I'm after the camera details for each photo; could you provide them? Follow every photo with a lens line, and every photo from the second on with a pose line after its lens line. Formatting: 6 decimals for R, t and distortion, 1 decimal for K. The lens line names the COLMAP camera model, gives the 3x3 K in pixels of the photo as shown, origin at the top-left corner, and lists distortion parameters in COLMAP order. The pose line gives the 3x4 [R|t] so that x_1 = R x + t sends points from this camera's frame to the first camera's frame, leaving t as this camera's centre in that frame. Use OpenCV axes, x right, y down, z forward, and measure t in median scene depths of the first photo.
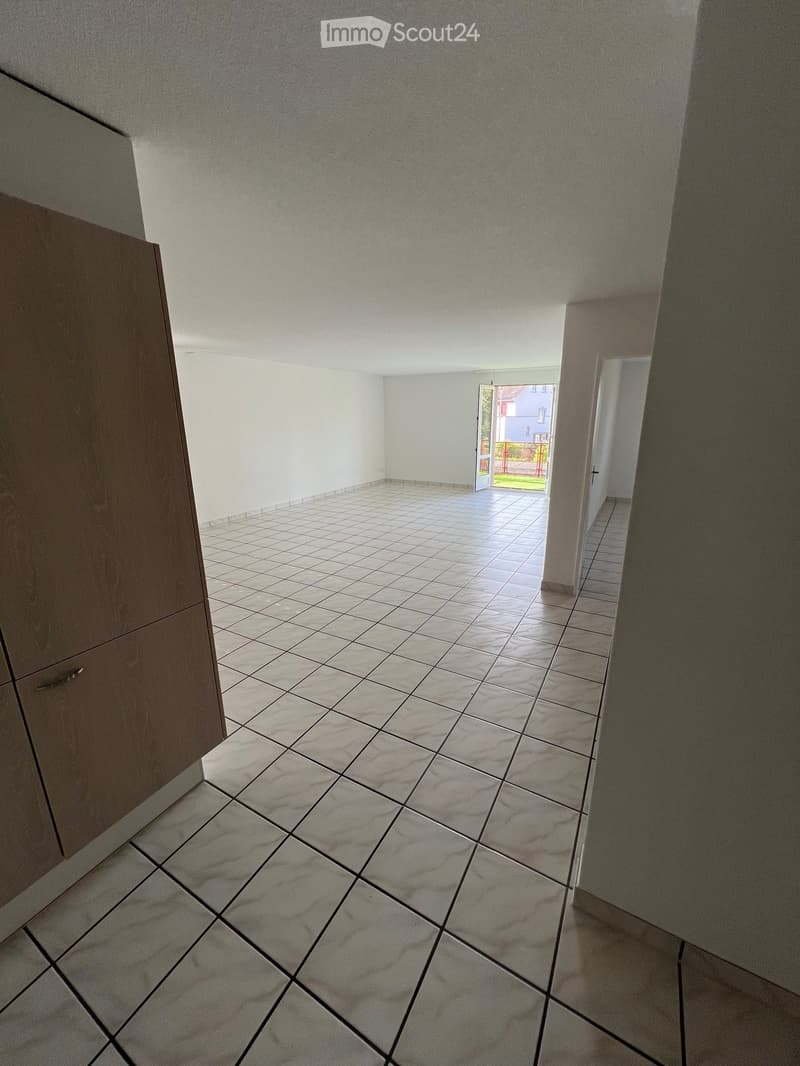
lens RADIAL K [[424.4, 0, 404.8], [0, 424.4, 530.0], [0, 0, 1]] dist [-0.002809, 0.000031]
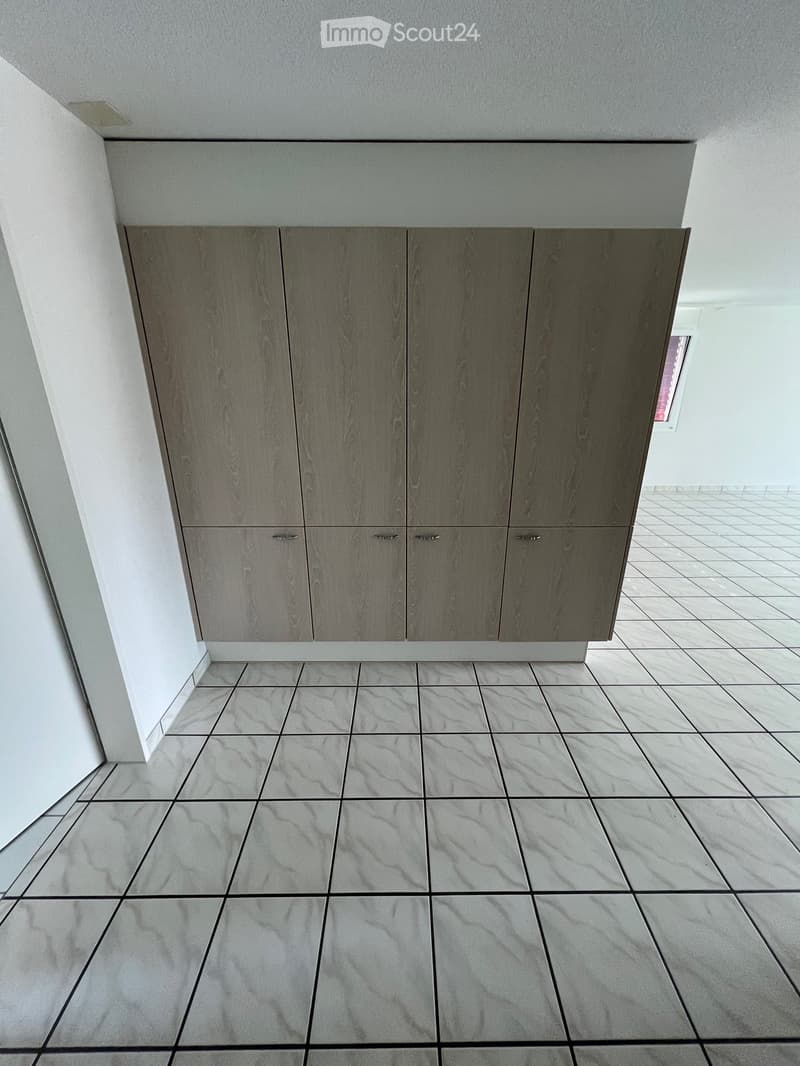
lens RADIAL K [[424.4, 0, 404.8], [0, 424.4, 530.0], [0, 0, 1]] dist [-0.002809, 0.000031]
pose [[0.500442, 0.299026, -0.812491, 0.185644], [-0.230454, 0.950612, 0.207915, 0.063090], [0.834535, 0.083193, 0.544638, -0.201224]]
